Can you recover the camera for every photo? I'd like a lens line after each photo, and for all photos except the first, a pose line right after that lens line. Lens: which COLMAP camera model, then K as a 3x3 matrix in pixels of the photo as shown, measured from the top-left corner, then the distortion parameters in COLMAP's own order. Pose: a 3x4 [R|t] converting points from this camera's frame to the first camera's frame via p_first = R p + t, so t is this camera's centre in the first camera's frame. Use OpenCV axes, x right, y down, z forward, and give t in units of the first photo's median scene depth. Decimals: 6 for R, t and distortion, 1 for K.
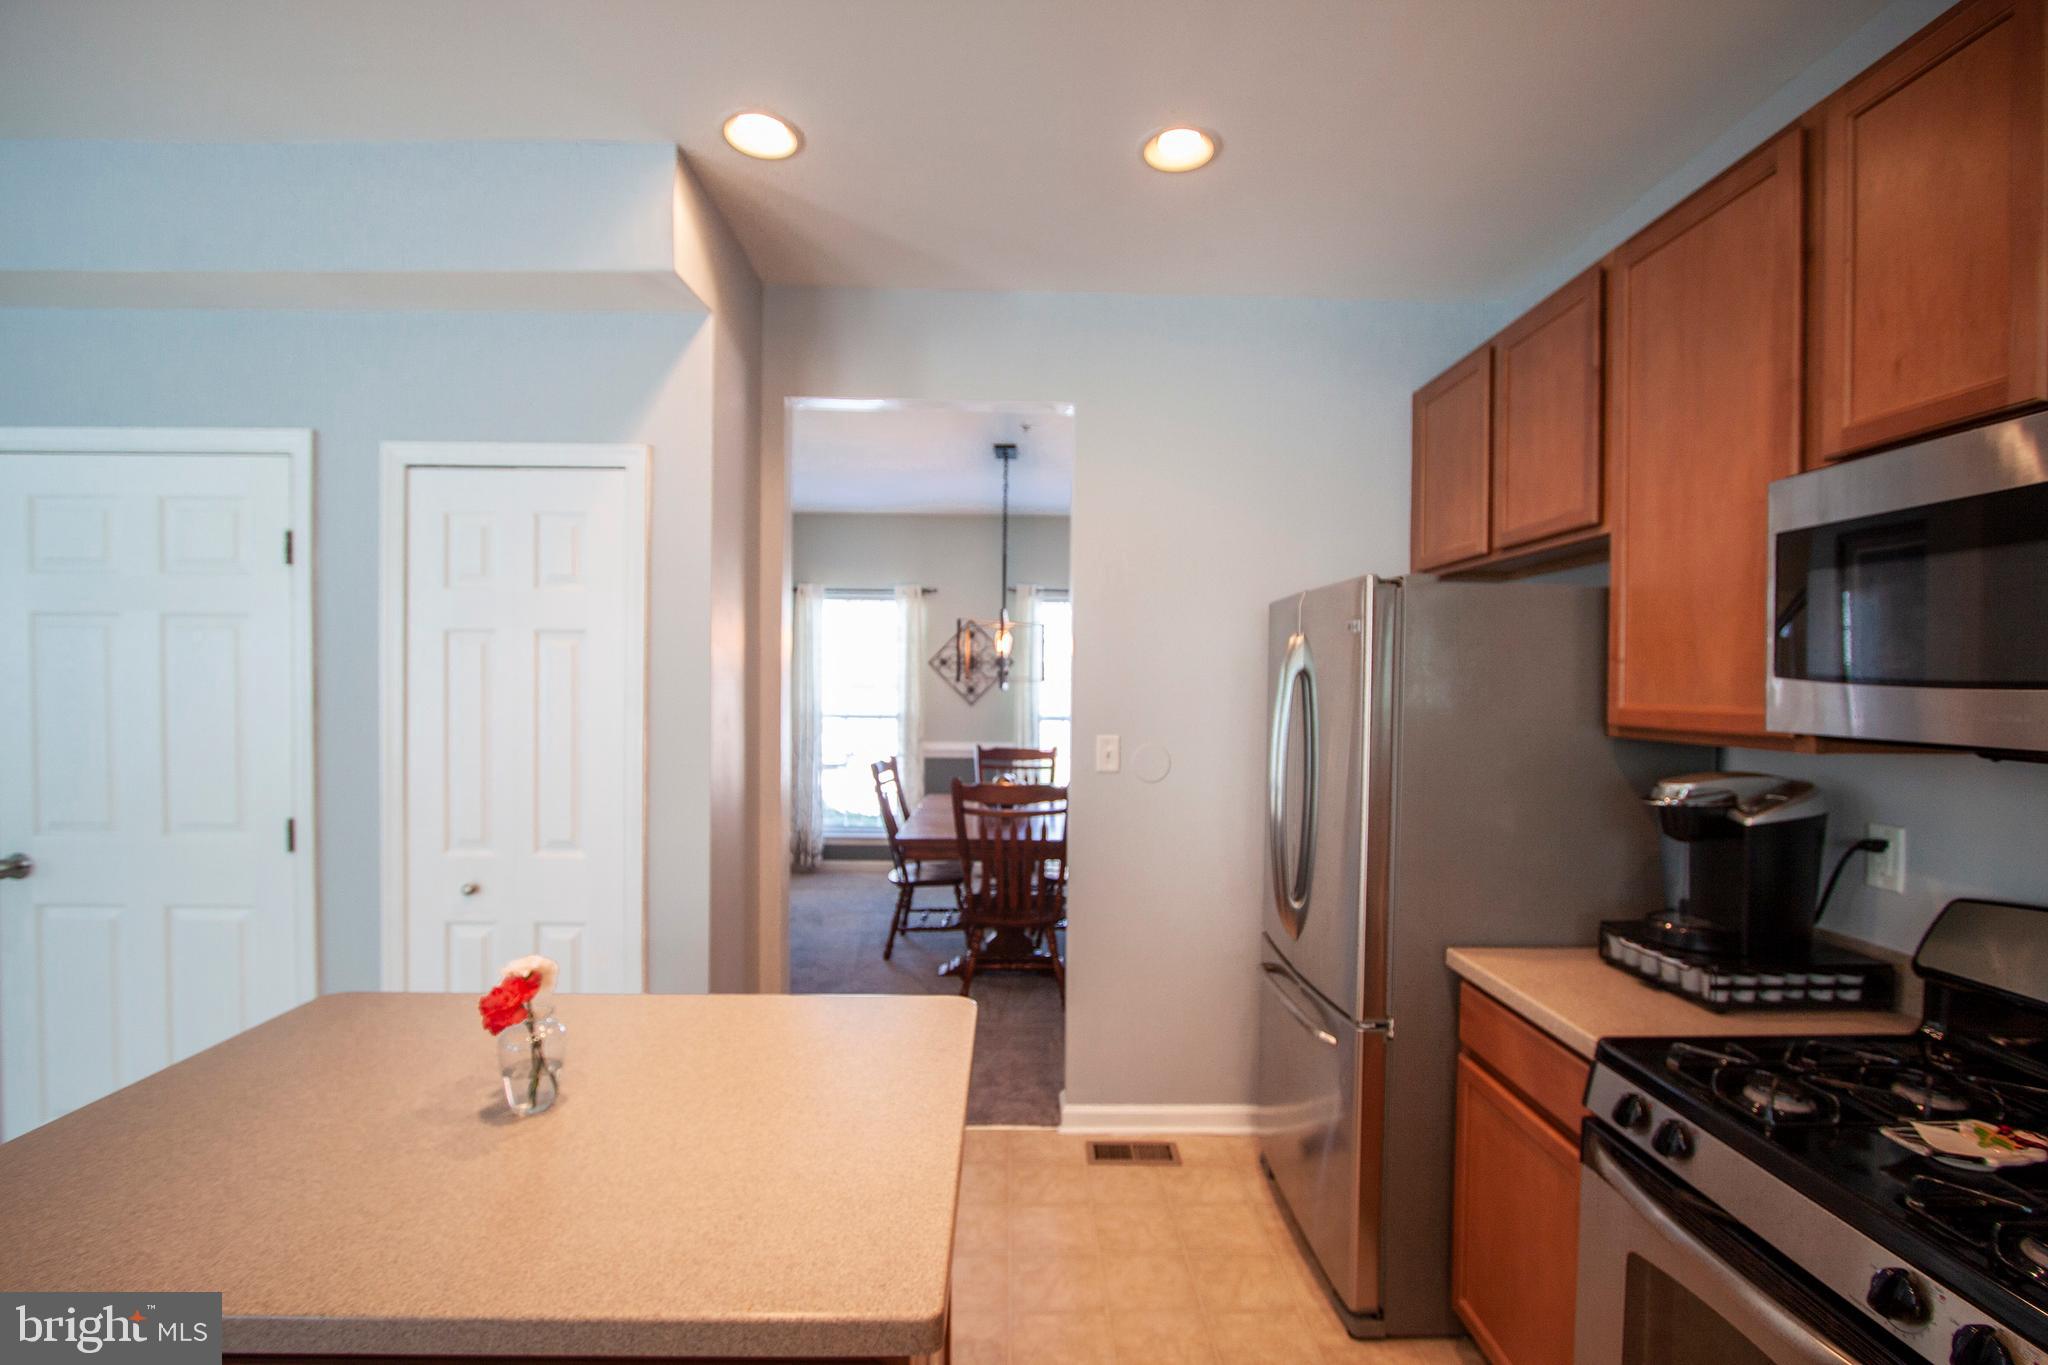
lens RADIAL K [[944.9, 0, 1032.1], [0, 944.9, 704.7], [0, 0, 1]] dist [-0.019617, 0.003181]
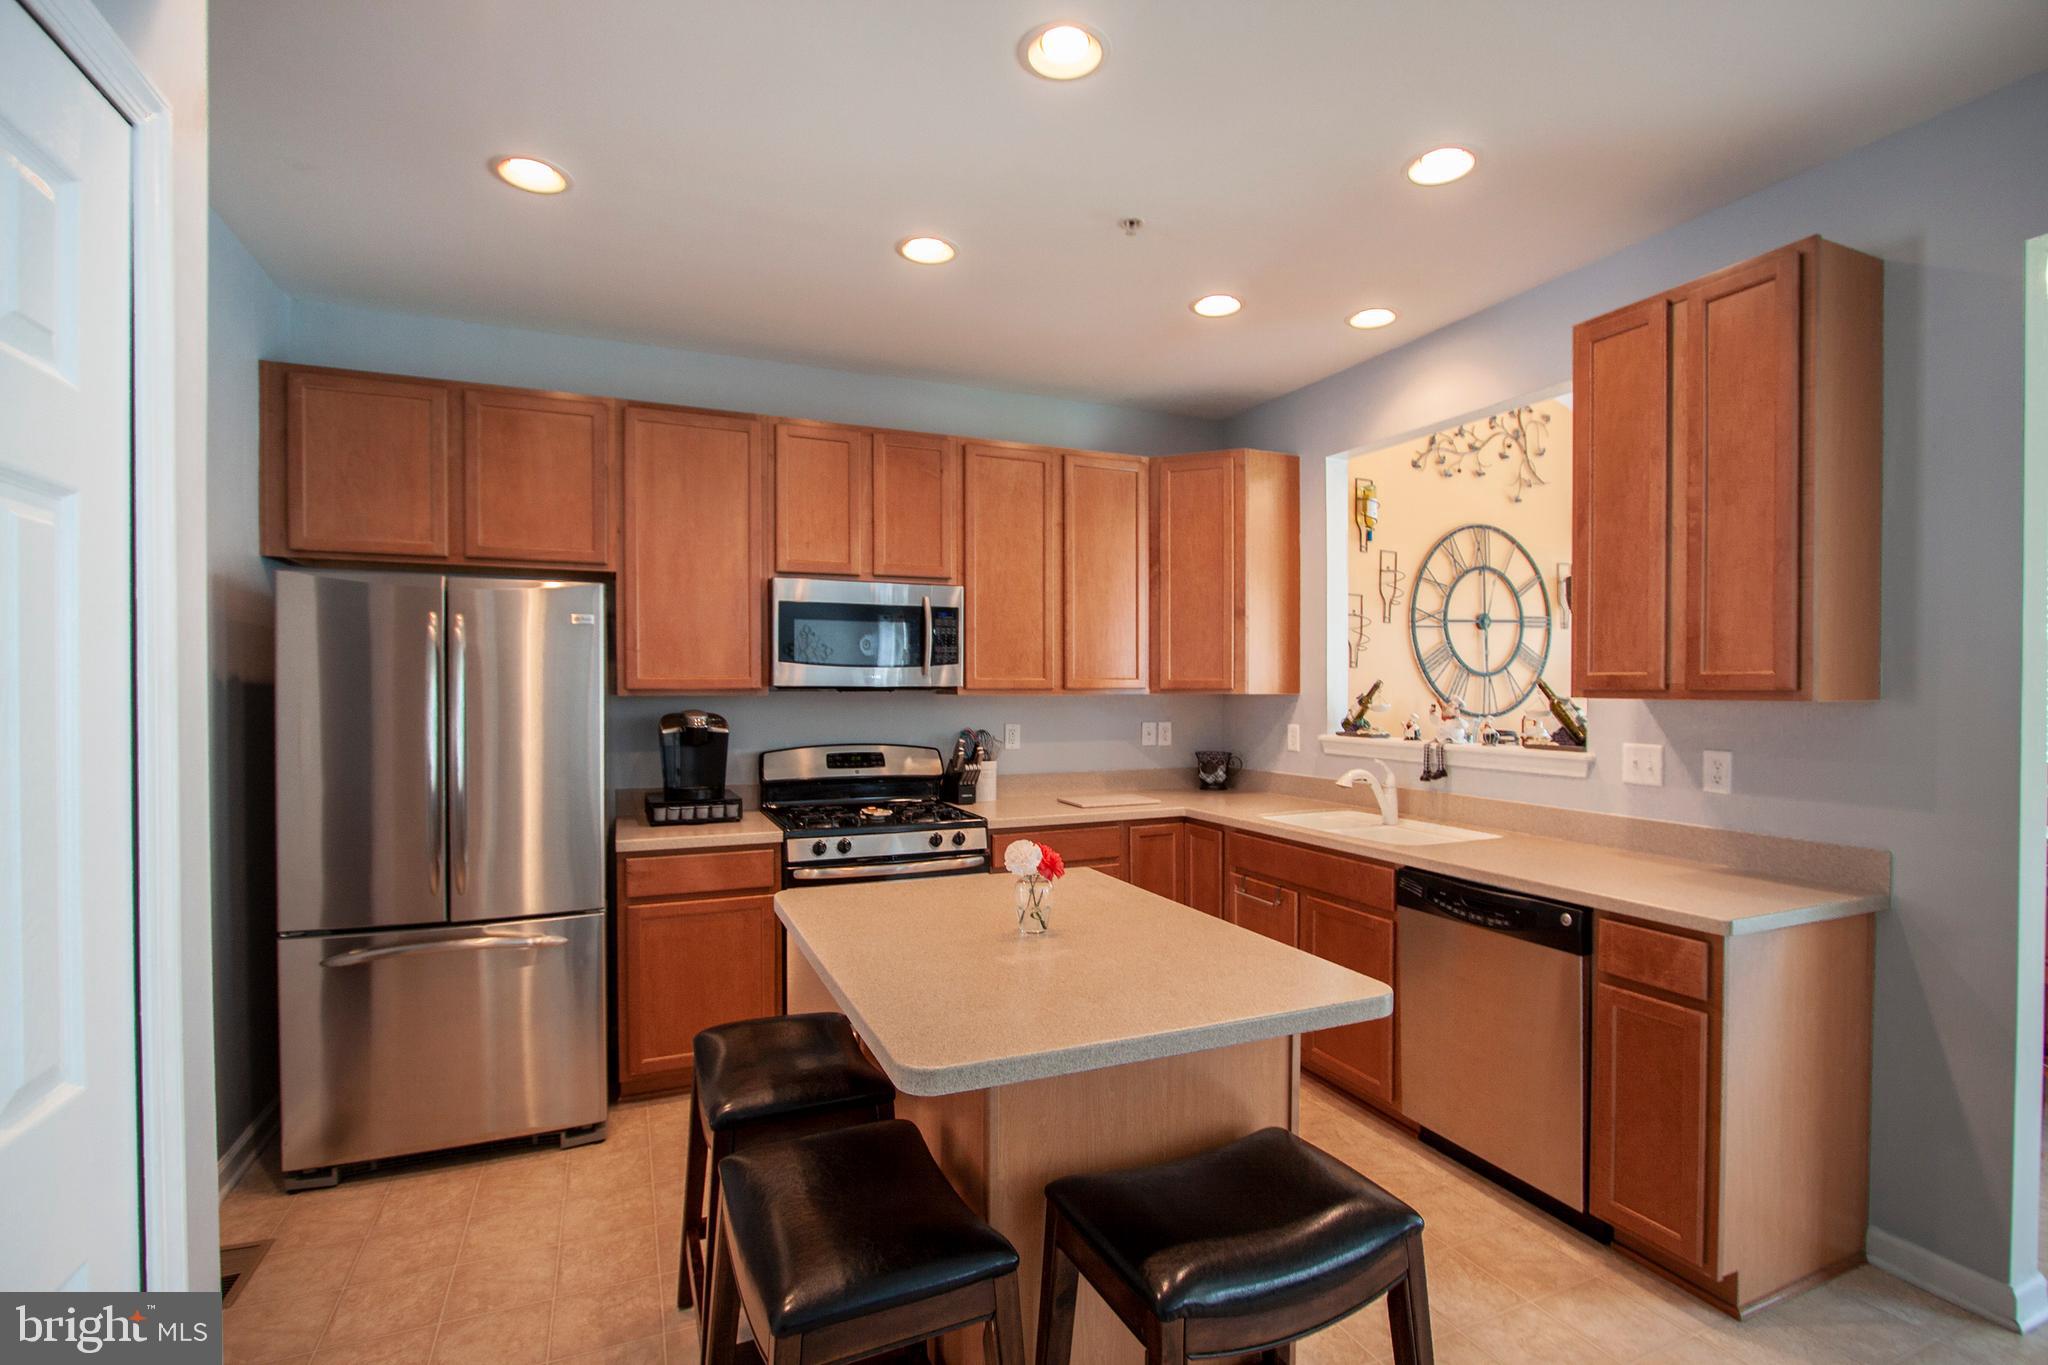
lens RADIAL K [[944.9, 0, 1032.2], [0, 944.9, 698.1], [0, 0, 1]] dist [-0.019617, 0.003181]
pose [[-0.384294, -0.022669, 0.922933, -0.978635], [0.016239, 0.999378, 0.031309, -0.001968], [-0.923068, 0.027019, -0.383686, 0.796685]]
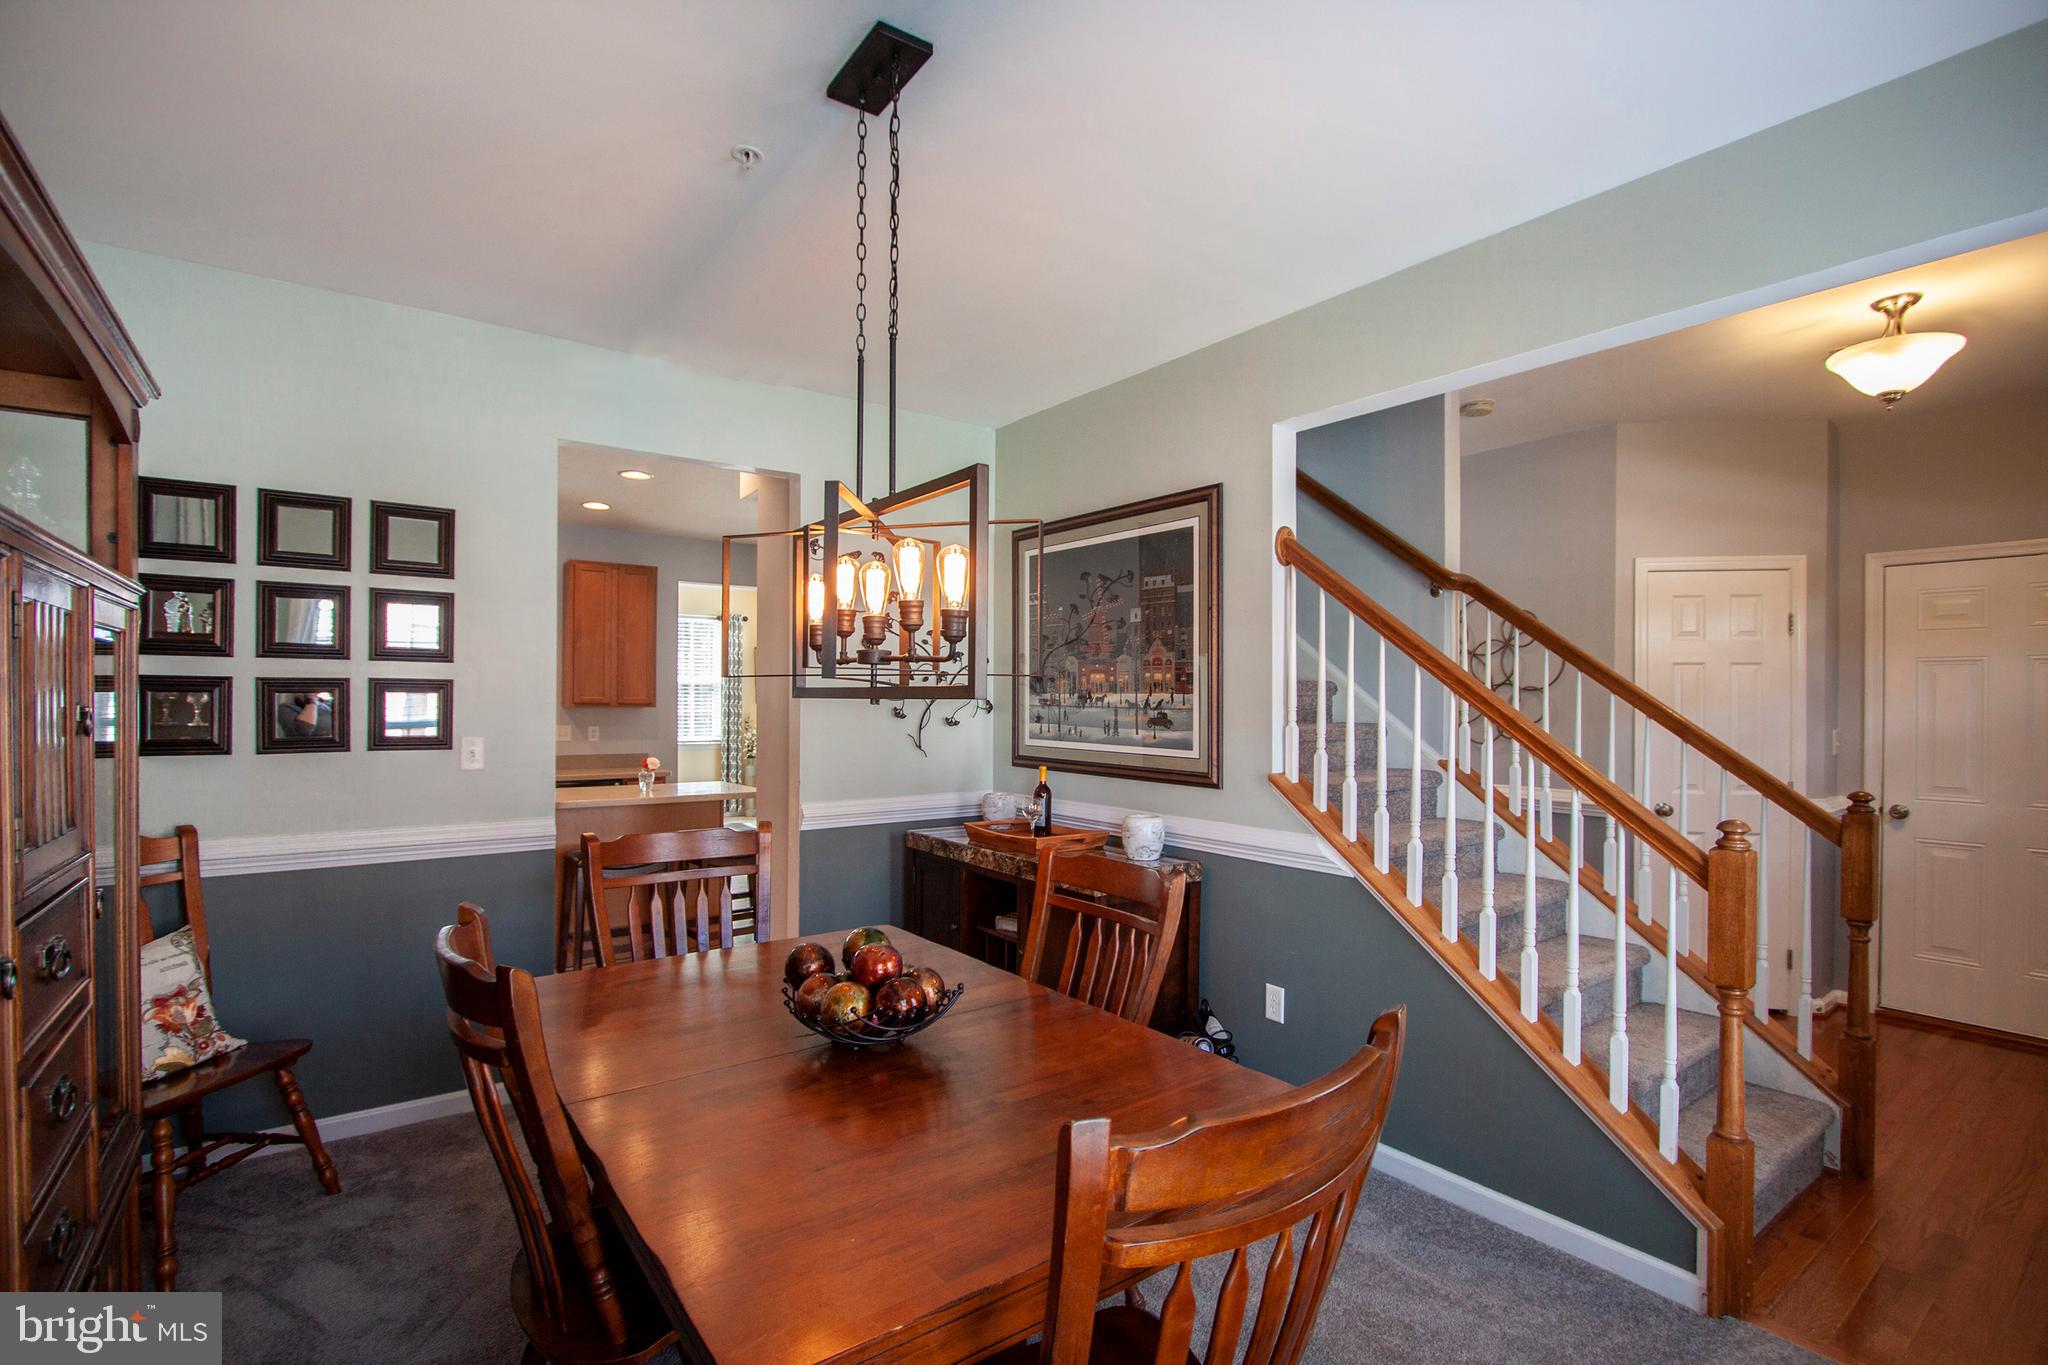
lens RADIAL K [[944.9, 0, 1034.6], [0, 944.9, 704.3], [0, 0, 1]] dist [-0.019617, 0.003181]
pose [[-0.810627, -0.013511, -0.585407, 0.291849], [-0.028064, 0.999481, 0.015794, -0.047945], [0.584890, 0.029232, -0.810586, 2.812695]]
